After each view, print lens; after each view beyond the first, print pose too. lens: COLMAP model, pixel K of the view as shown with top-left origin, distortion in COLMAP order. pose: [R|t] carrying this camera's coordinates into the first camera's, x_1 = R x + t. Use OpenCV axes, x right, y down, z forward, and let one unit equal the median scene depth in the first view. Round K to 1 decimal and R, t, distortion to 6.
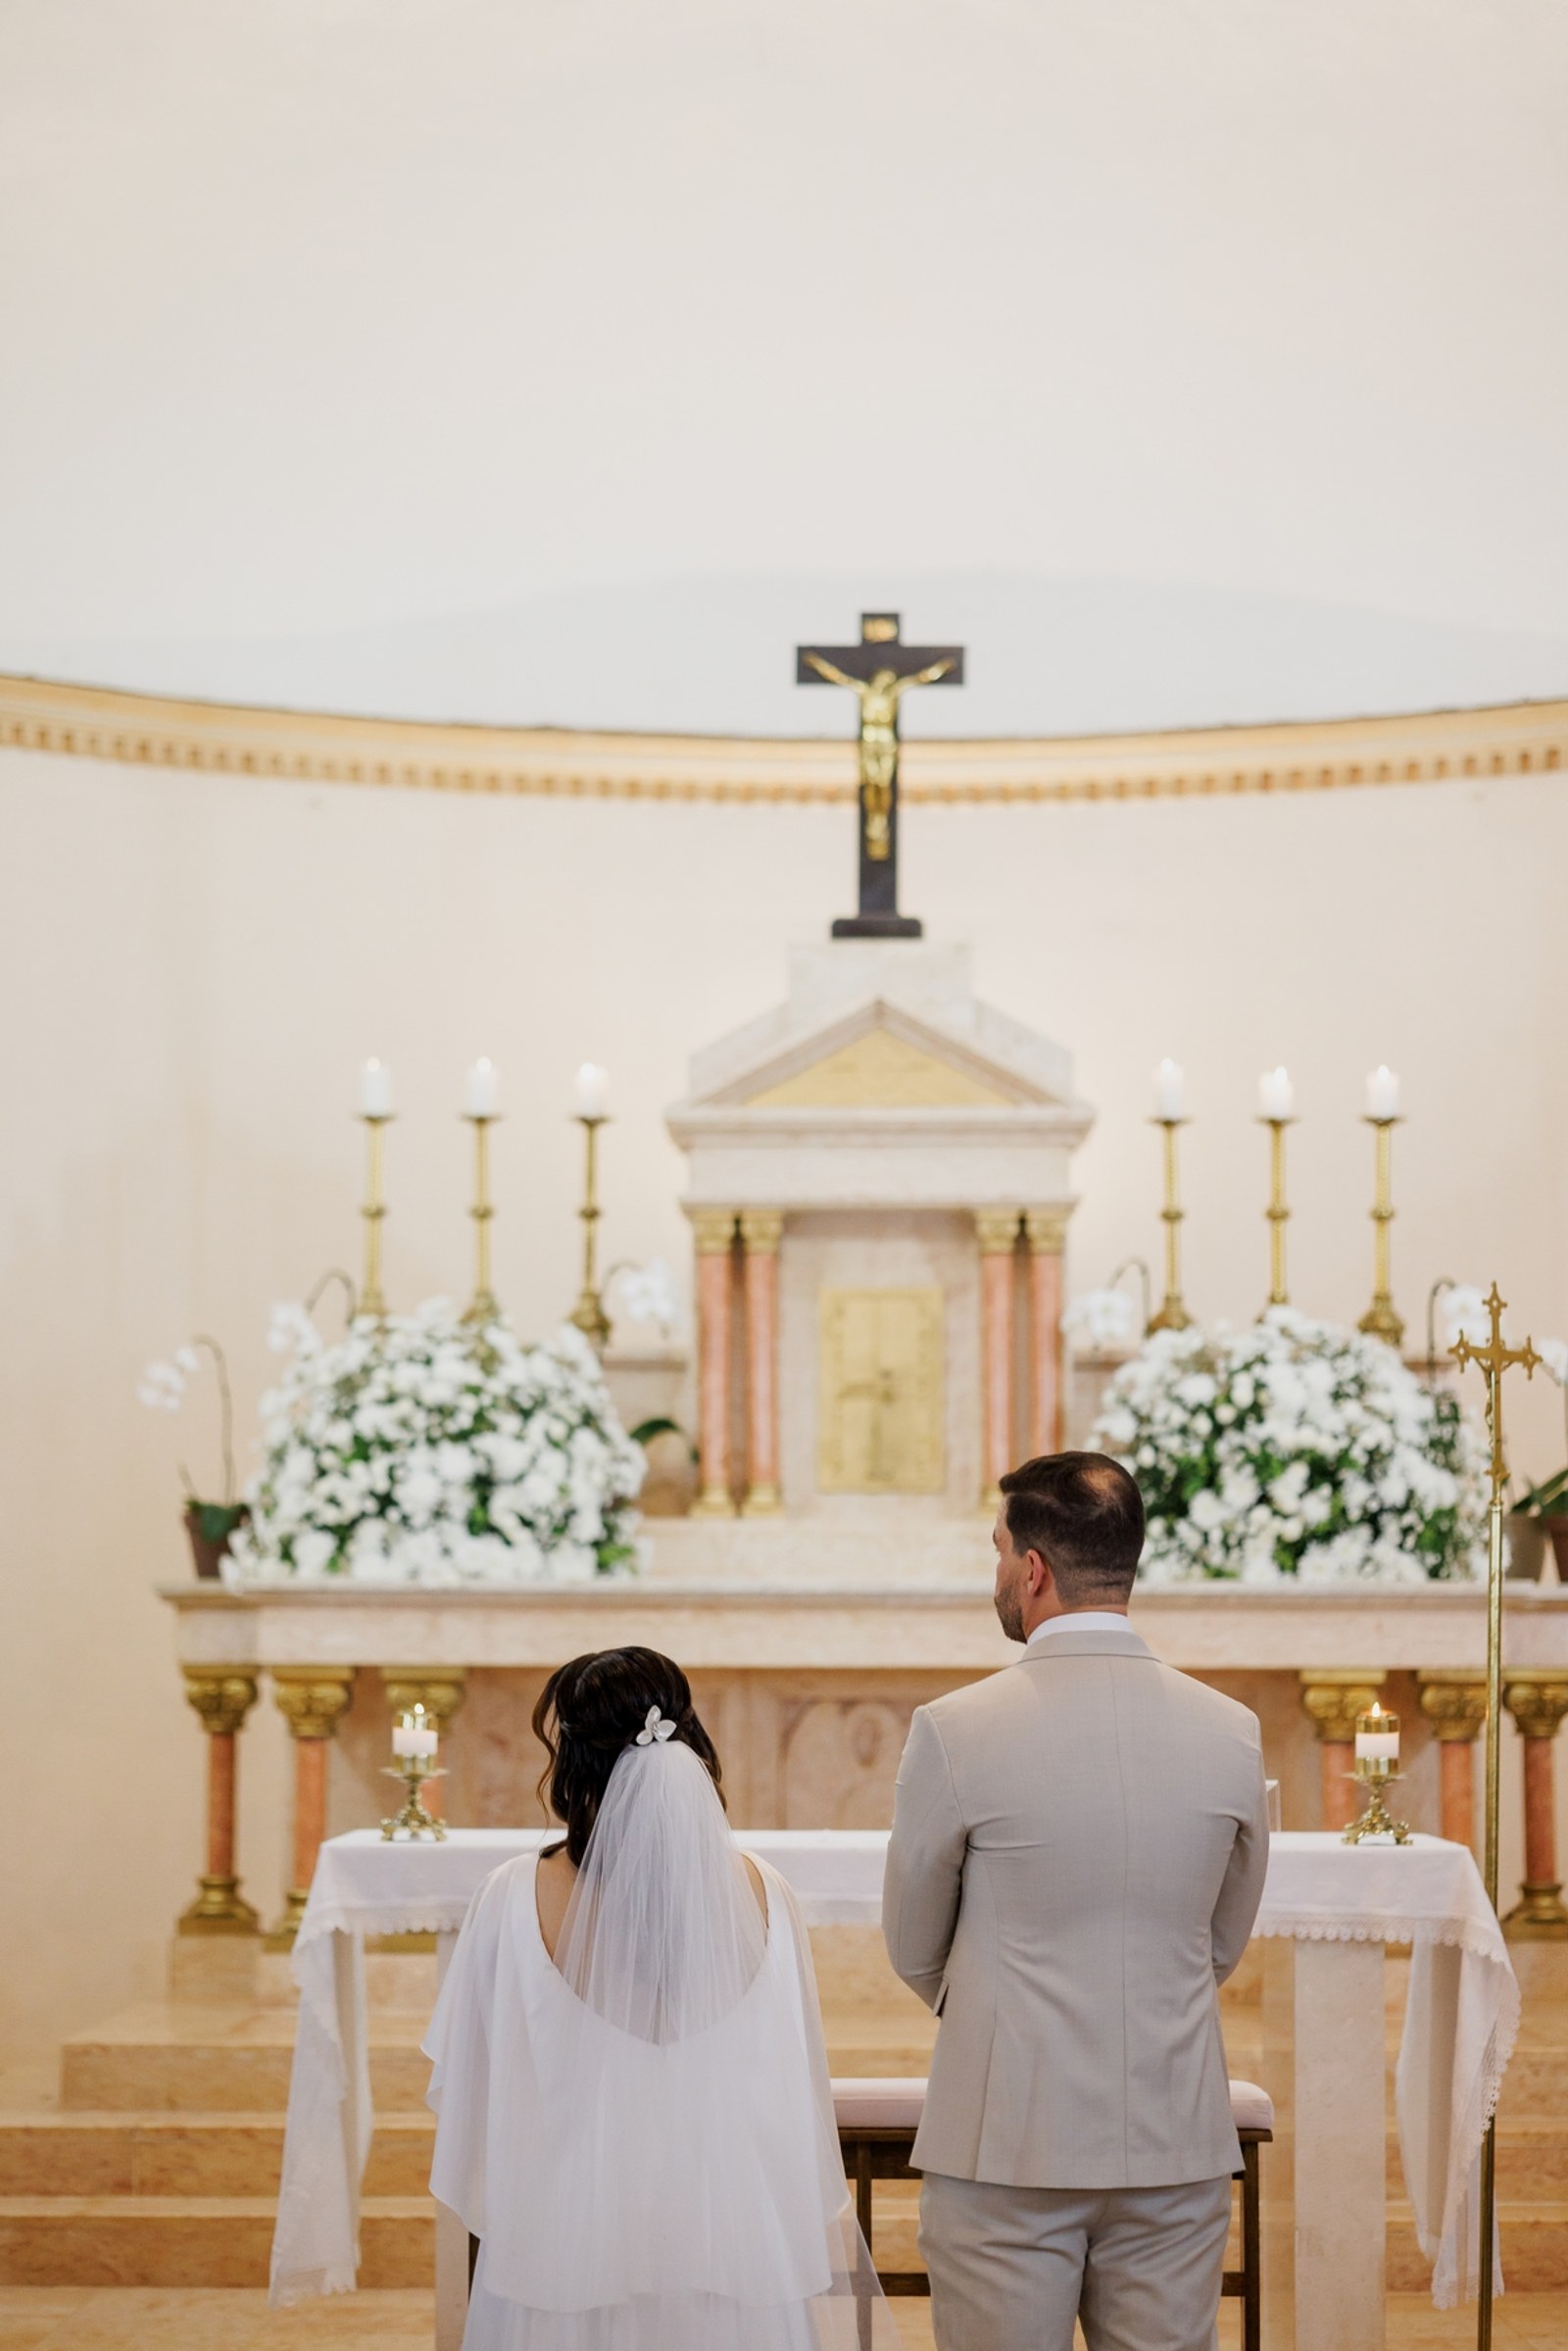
lens RADIAL K [[5742.6, 0, 836.8], [0, 5742.6, 1045.3], [0, 0, 1]] dist [-0.091379, 0.400866]
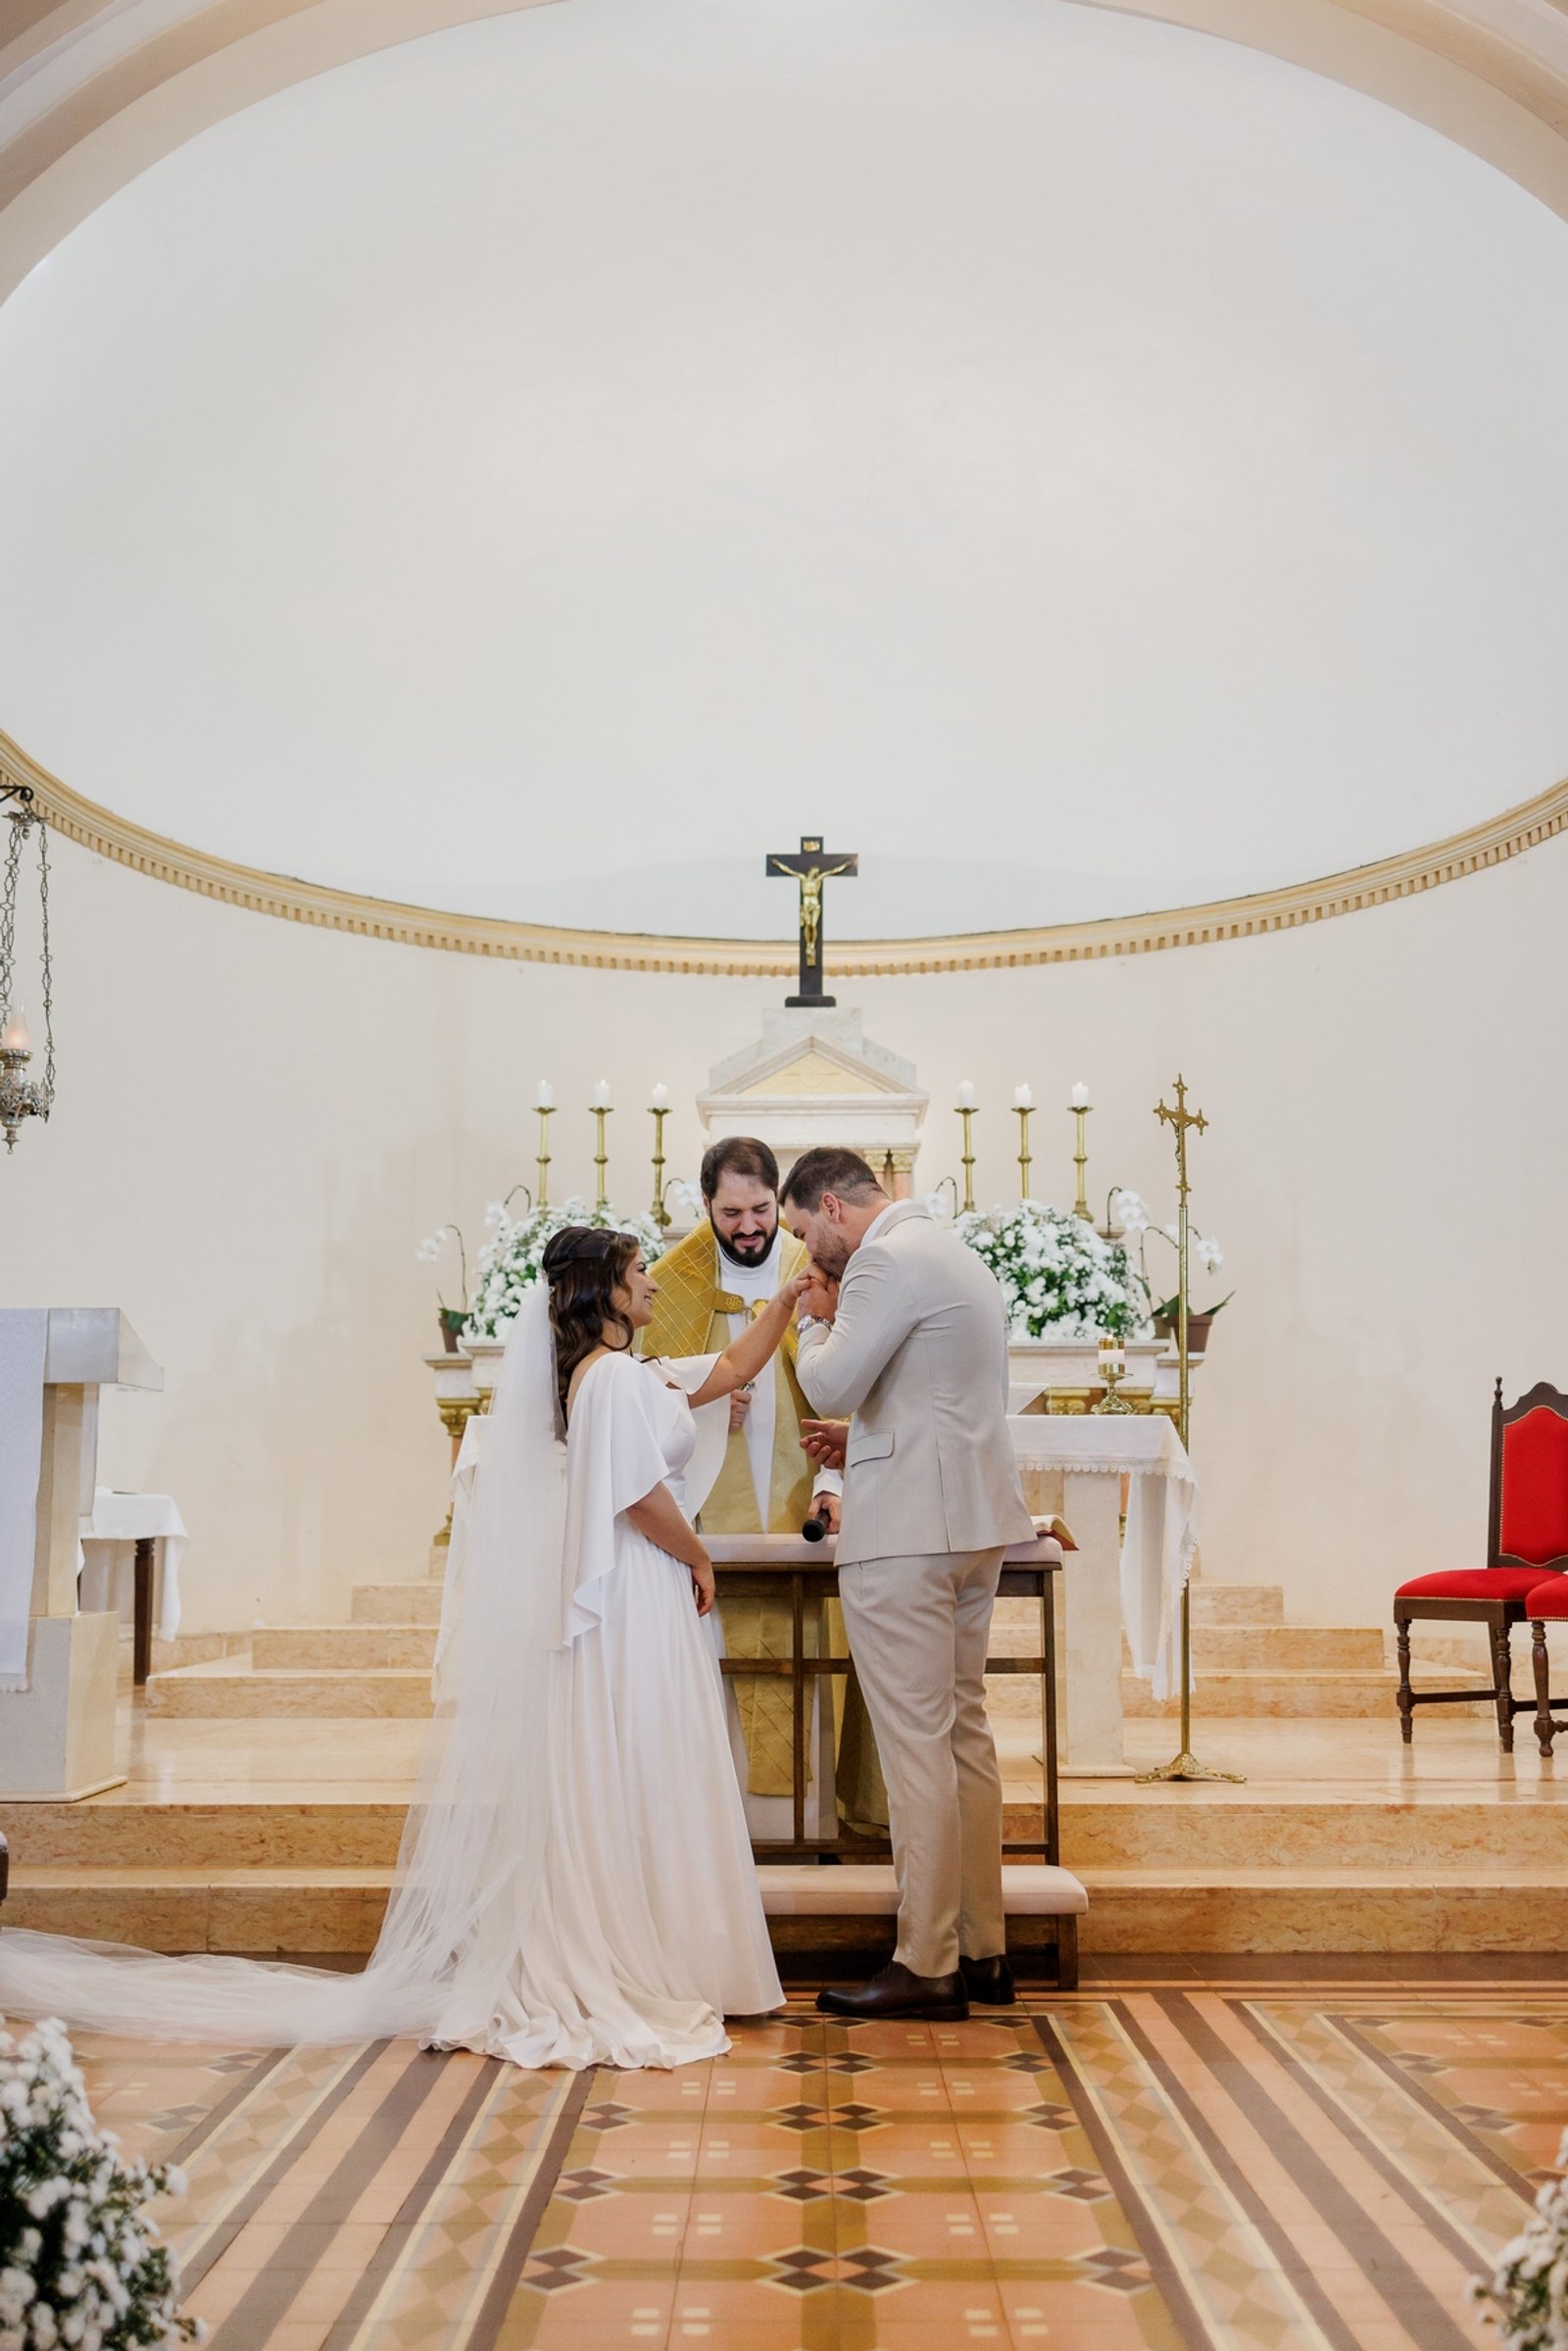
lens RADIAL K [[2420.7, 0, 805.0], [0, 2420.7, 1149.4], [0, 0, 1]] dist [-0.021235, 0.067912]
pose [[0.999994, -0.002952, 0.001824, 0.003584], [0.003048, 0.998473, -0.055158, 0.071639], [-0.001658, 0.055163, 0.998476, 0.215020]]
